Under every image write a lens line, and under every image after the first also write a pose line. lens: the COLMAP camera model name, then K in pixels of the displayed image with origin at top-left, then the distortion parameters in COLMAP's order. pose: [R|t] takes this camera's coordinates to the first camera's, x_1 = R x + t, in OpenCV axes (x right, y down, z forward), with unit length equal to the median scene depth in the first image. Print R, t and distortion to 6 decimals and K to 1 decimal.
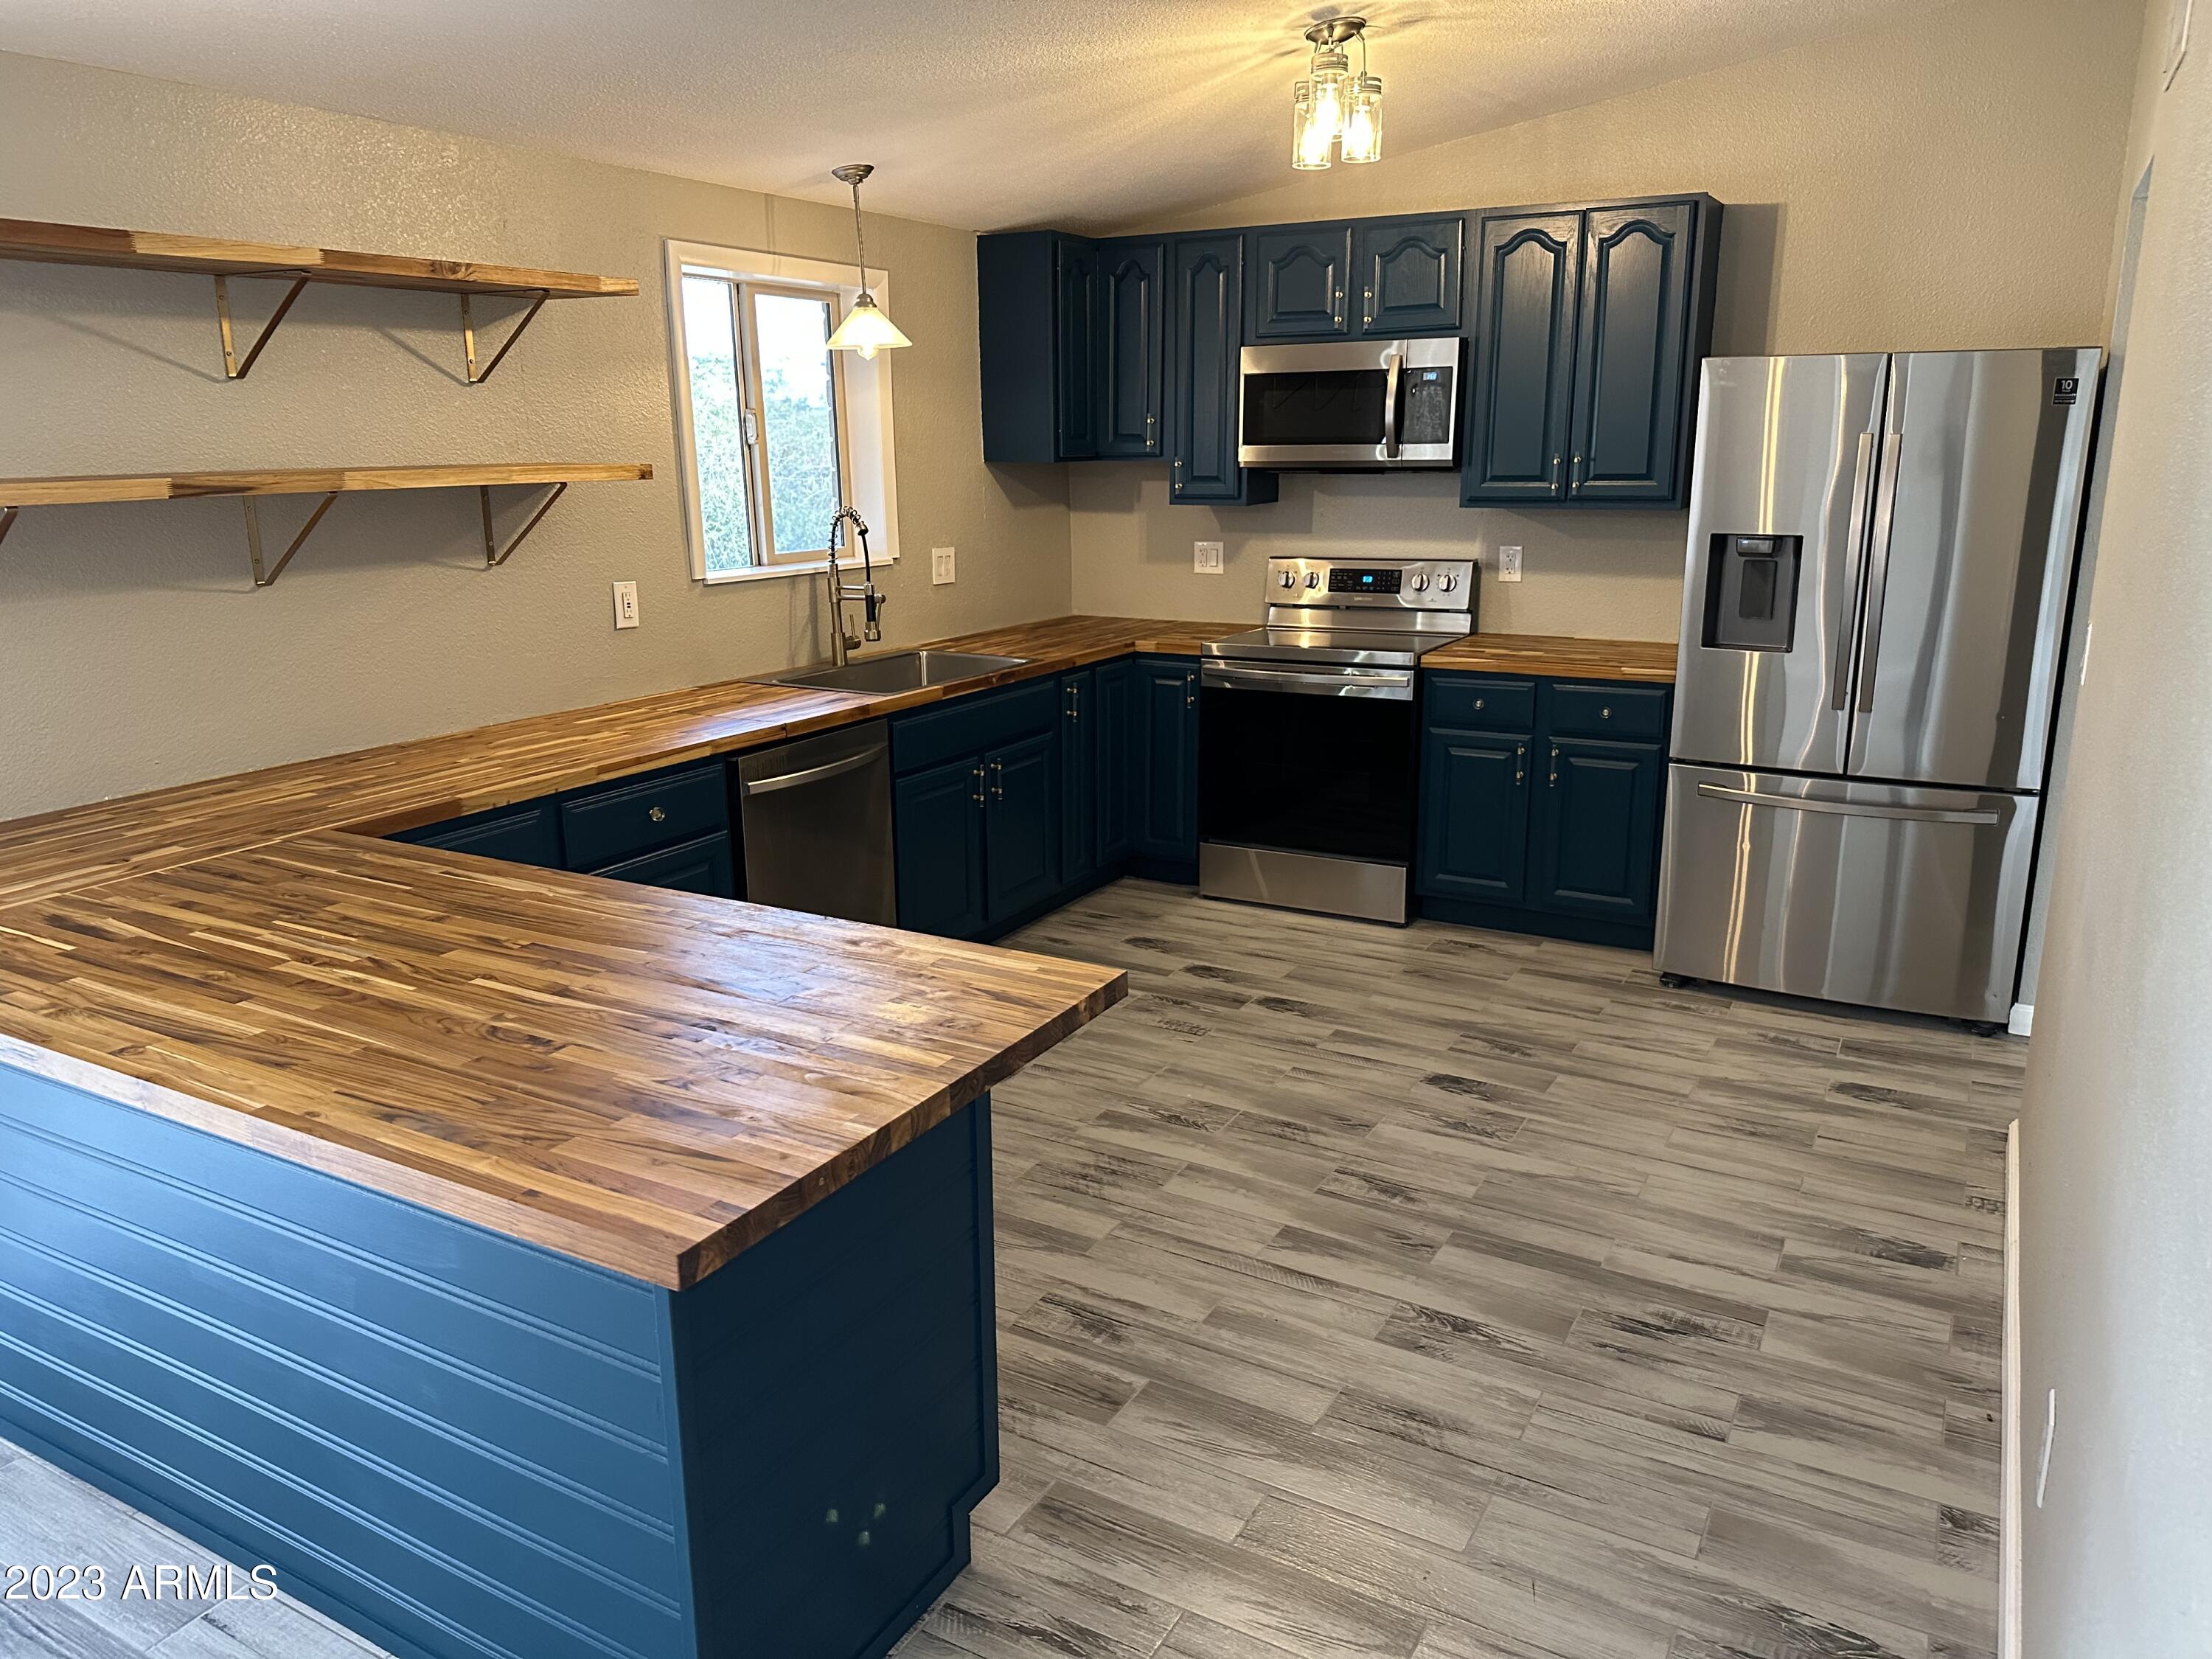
lens RADIAL K [[1537.8, 0, 1106.0], [0, 1537.8, 829.5], [0, 0, 1]] dist [0.072639, -0.085089]
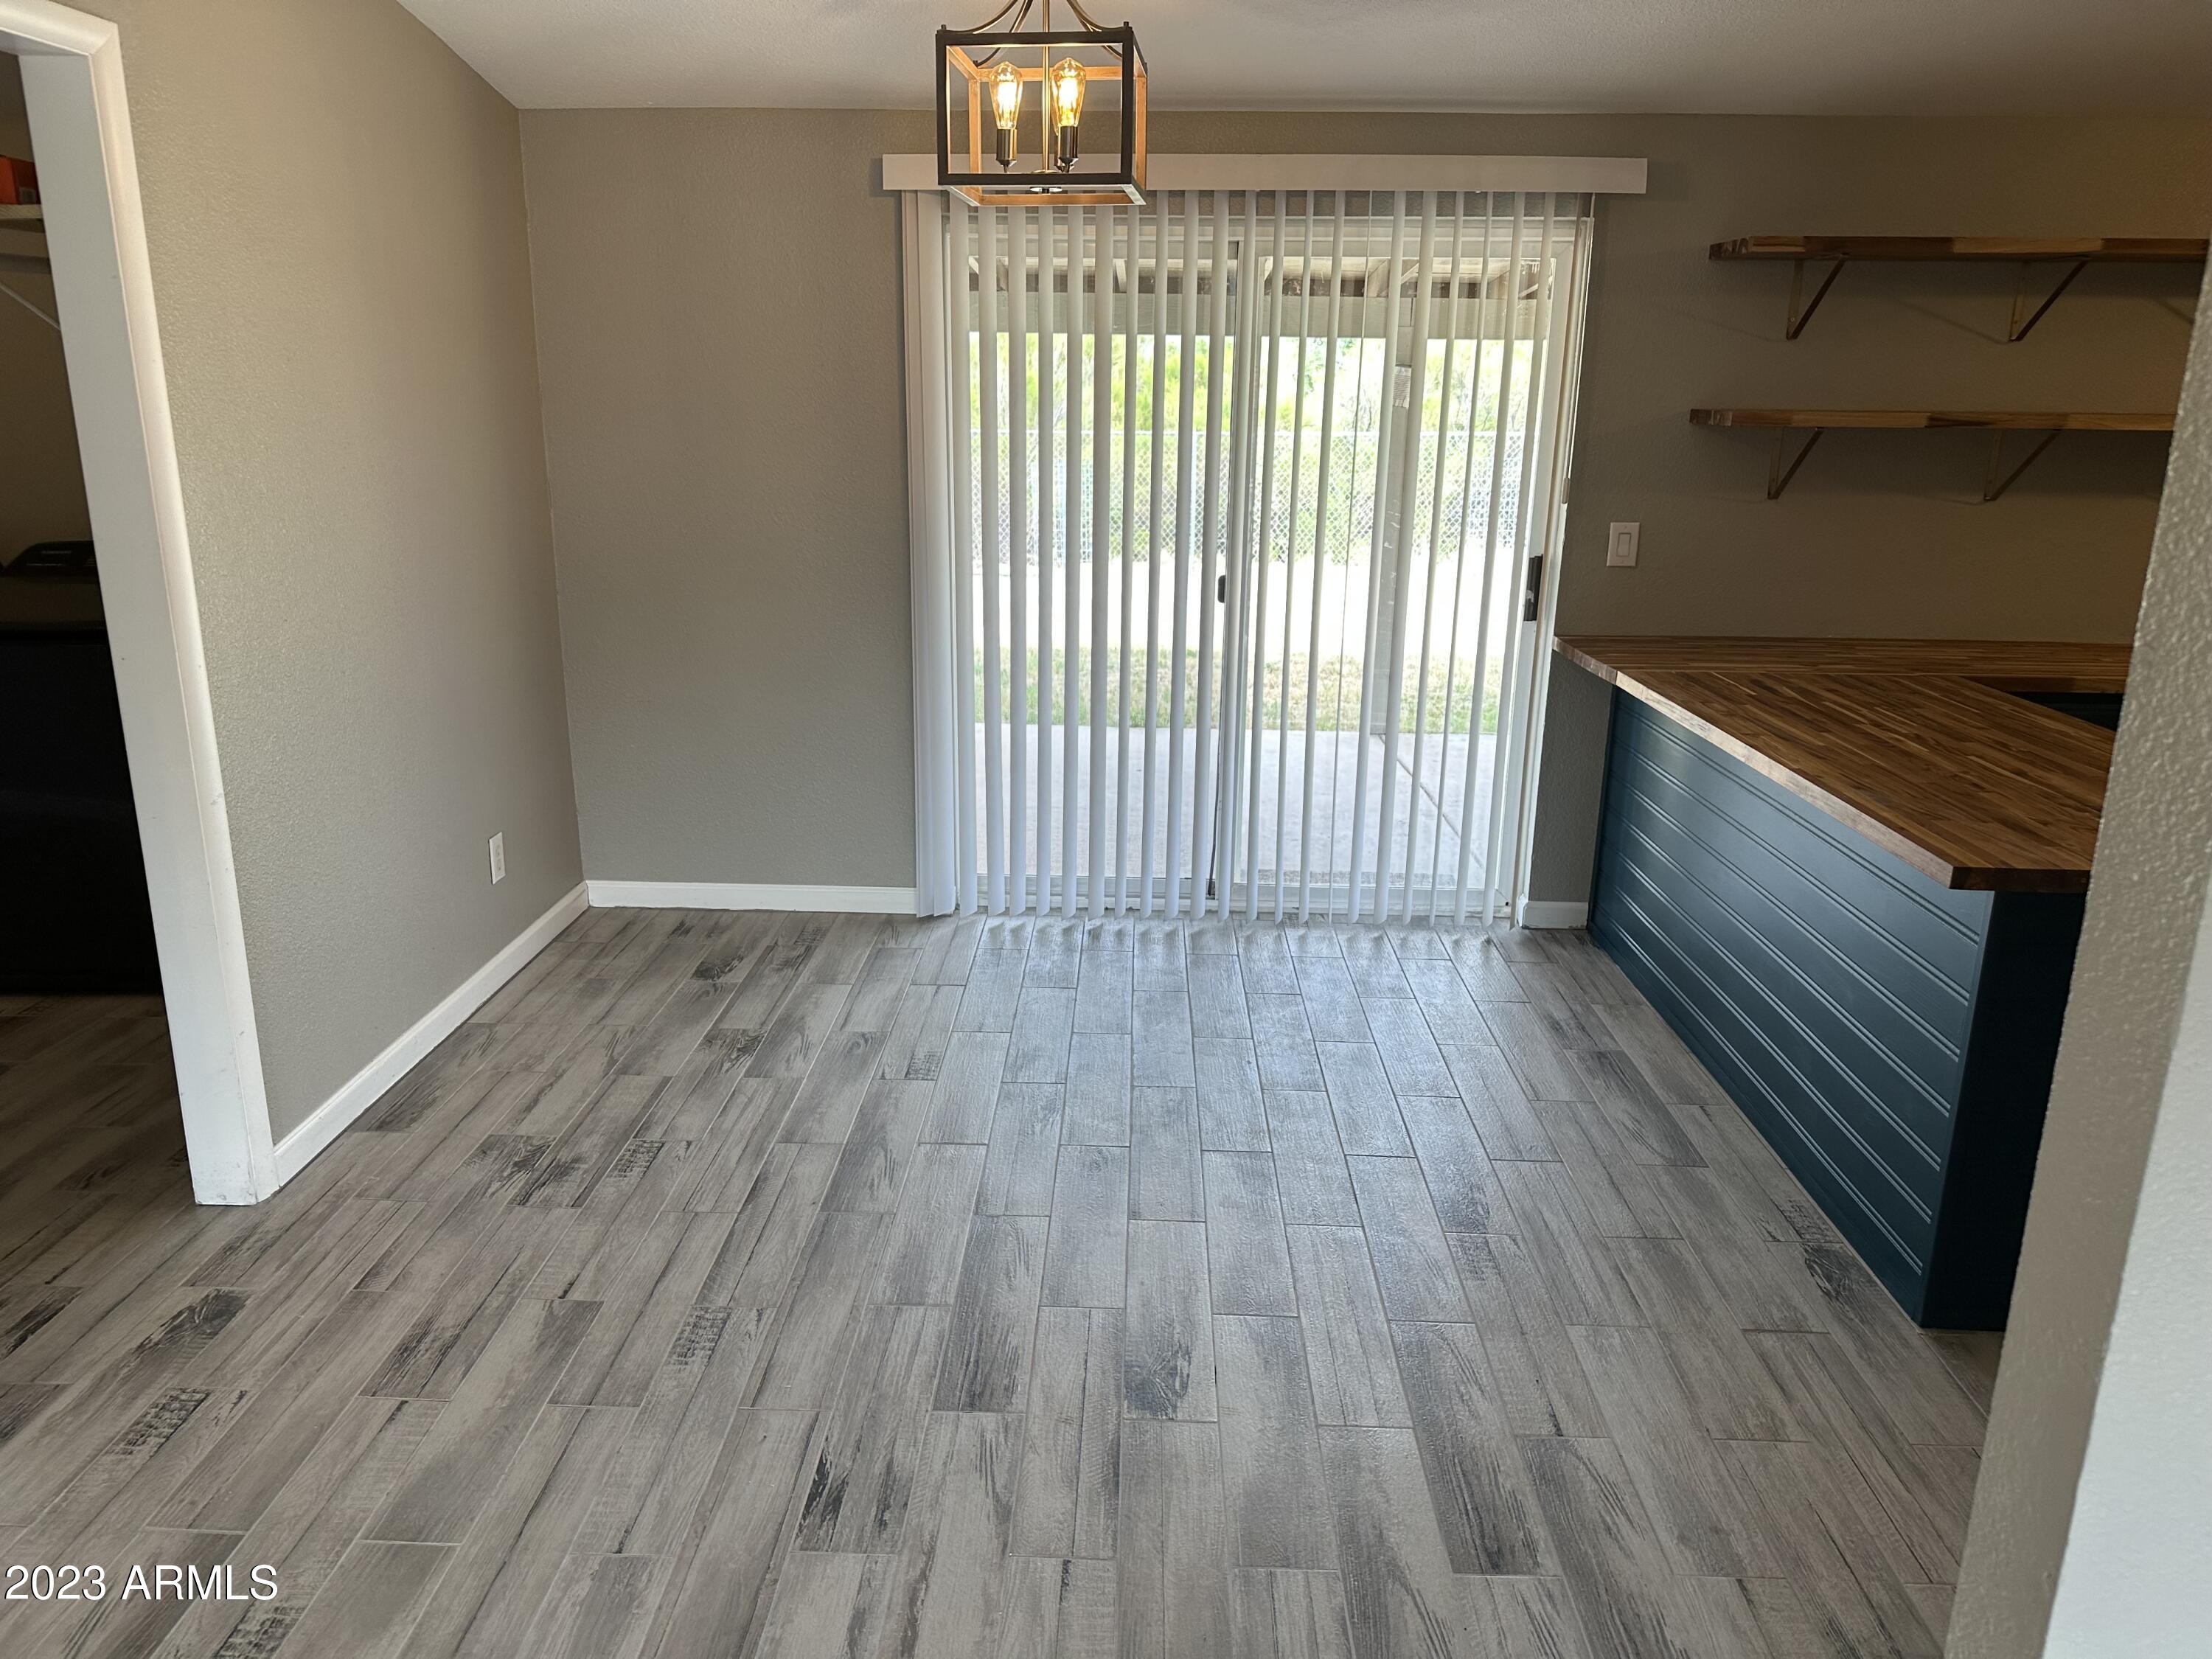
lens RADIAL K [[1571.1, 0, 1106.0], [0, 1571.1, 829.5], [0, 0, 1]] dist [0.000976, 0.001289]
pose [[0.469411, 0.247699, -0.847525, 0.310014], [-0.231444, 0.960803, 0.152617, 0.082089], [0.852107, 0.124515, 0.508340, -0.275517]]
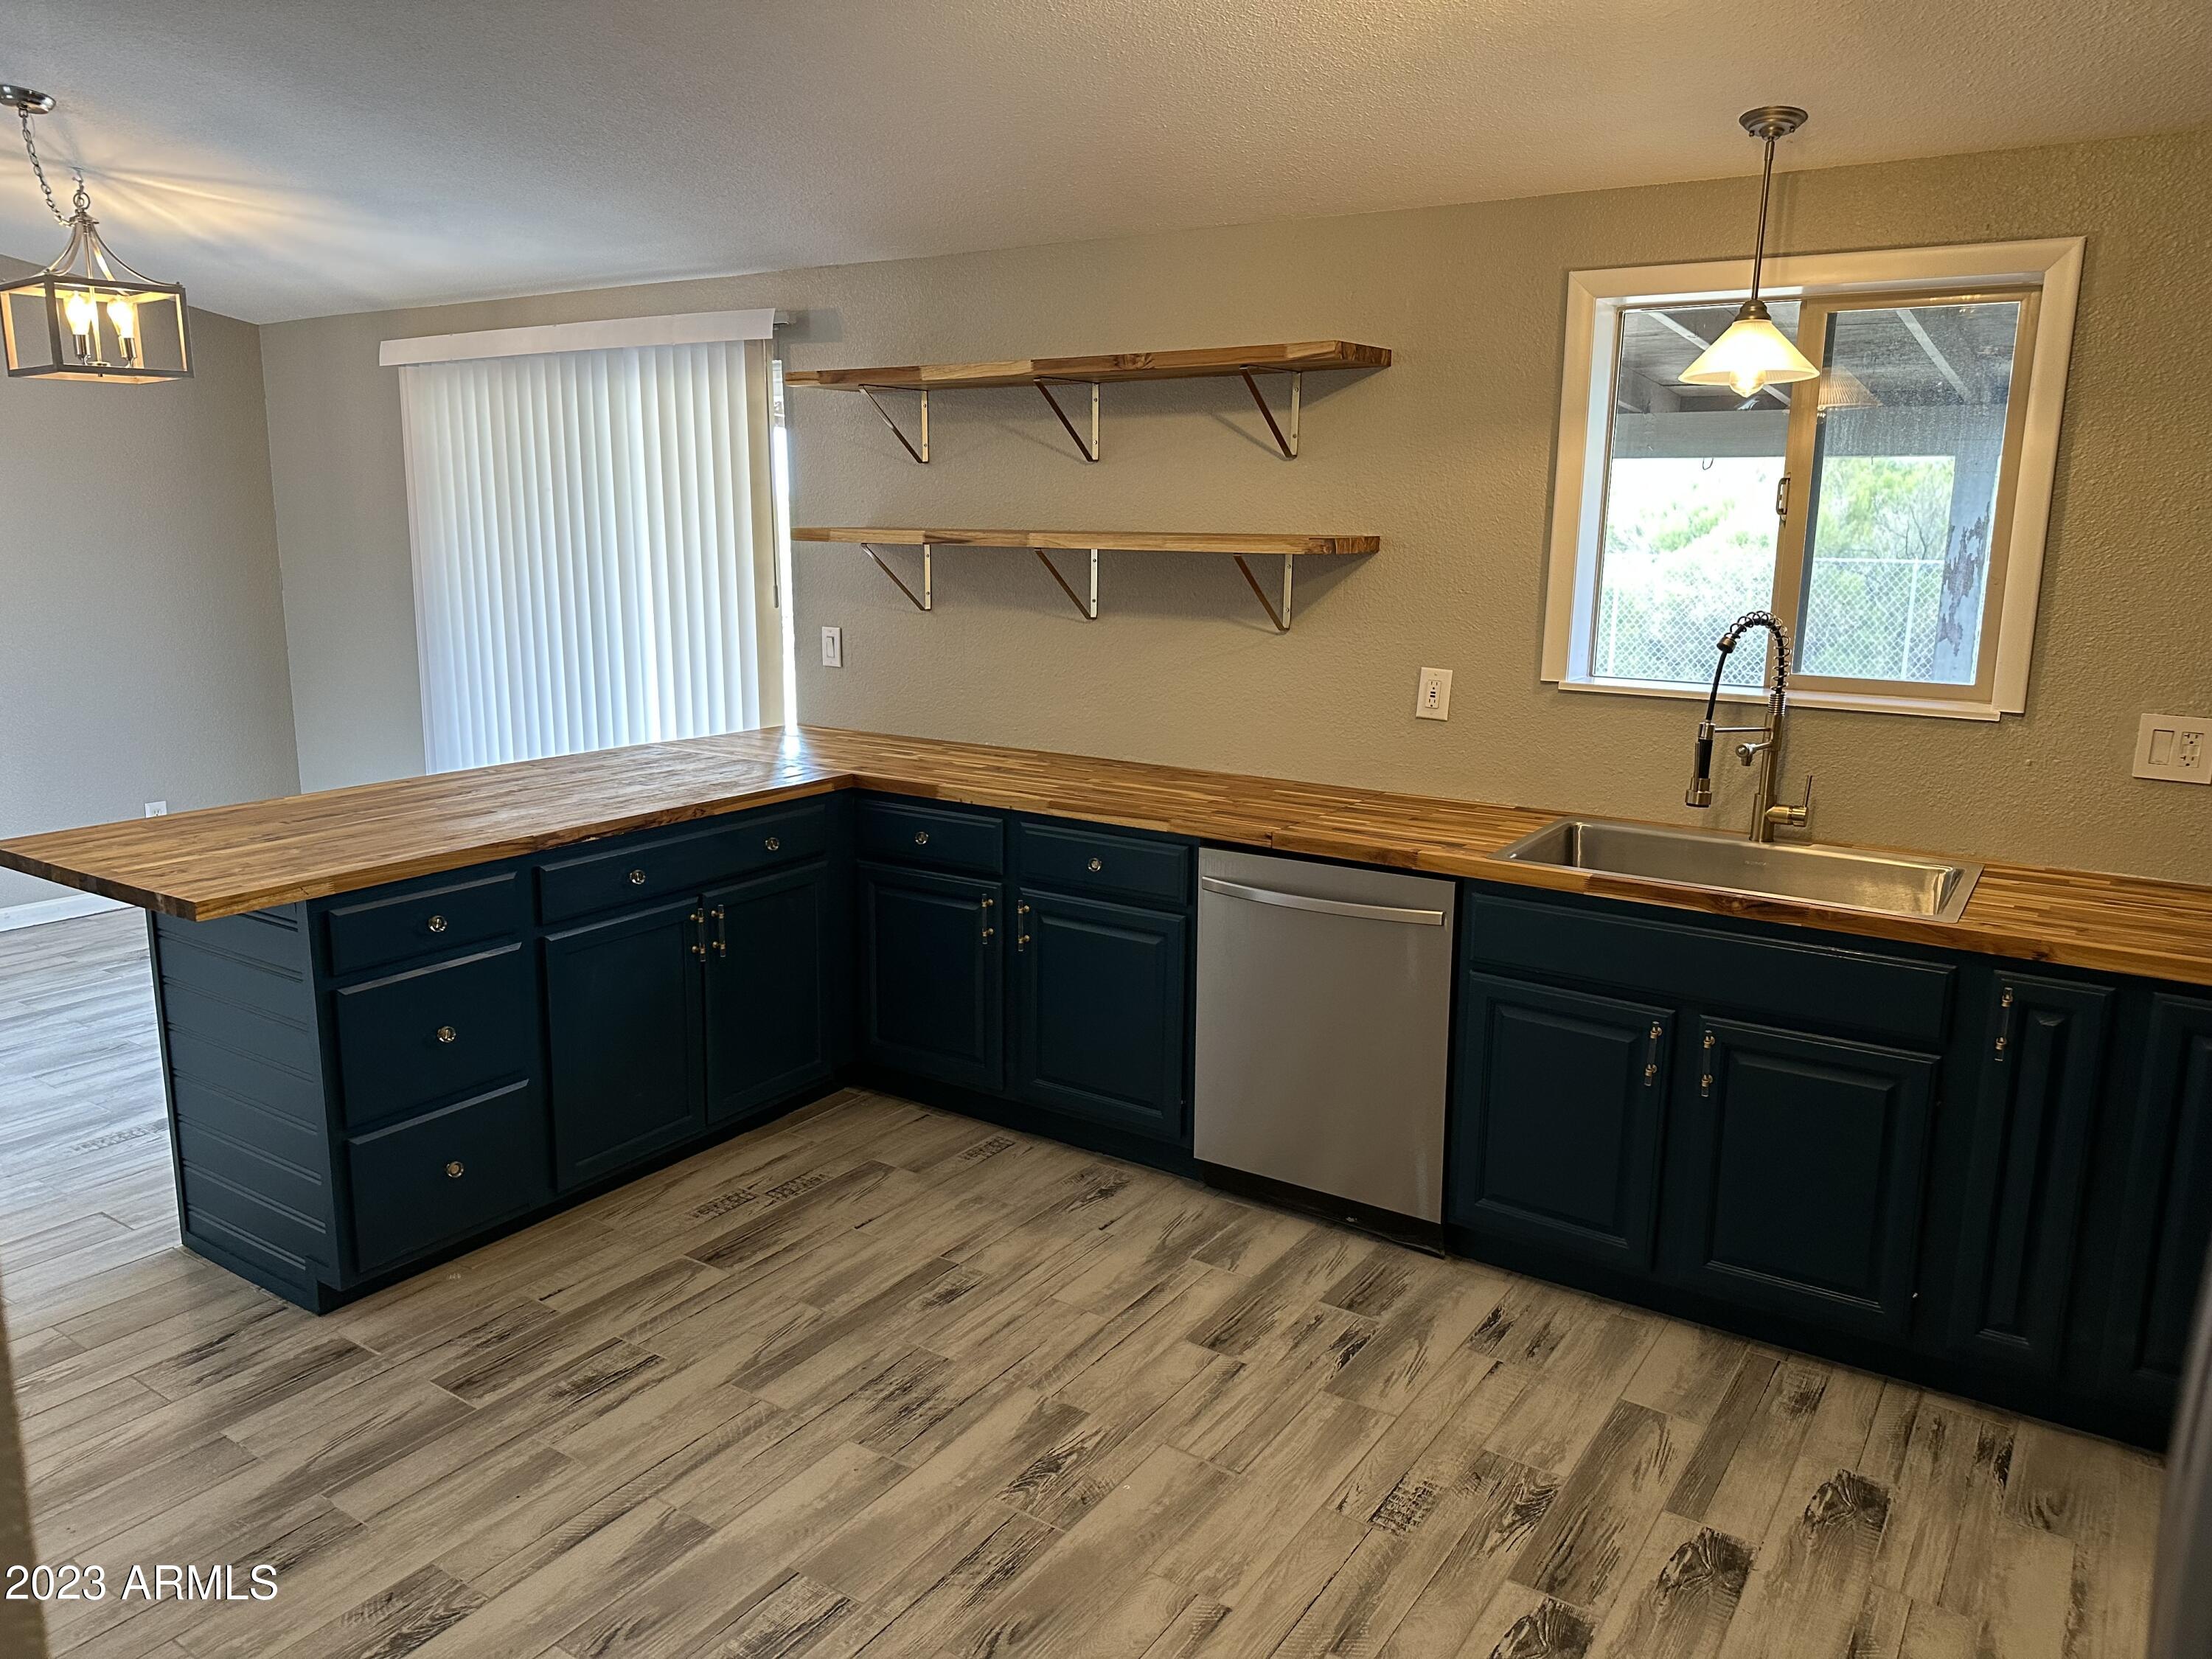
lens RADIAL K [[1571.1, 0, 1106.0], [0, 1571.1, 829.5], [0, 0, 1]] dist [0.000976, 0.001289]
pose [[-0.078304, 0.200509, -0.976558, 0.798589], [-0.257994, 0.942120, 0.214125, -0.285221], [0.962968, 0.268713, -0.022042, 1.133775]]
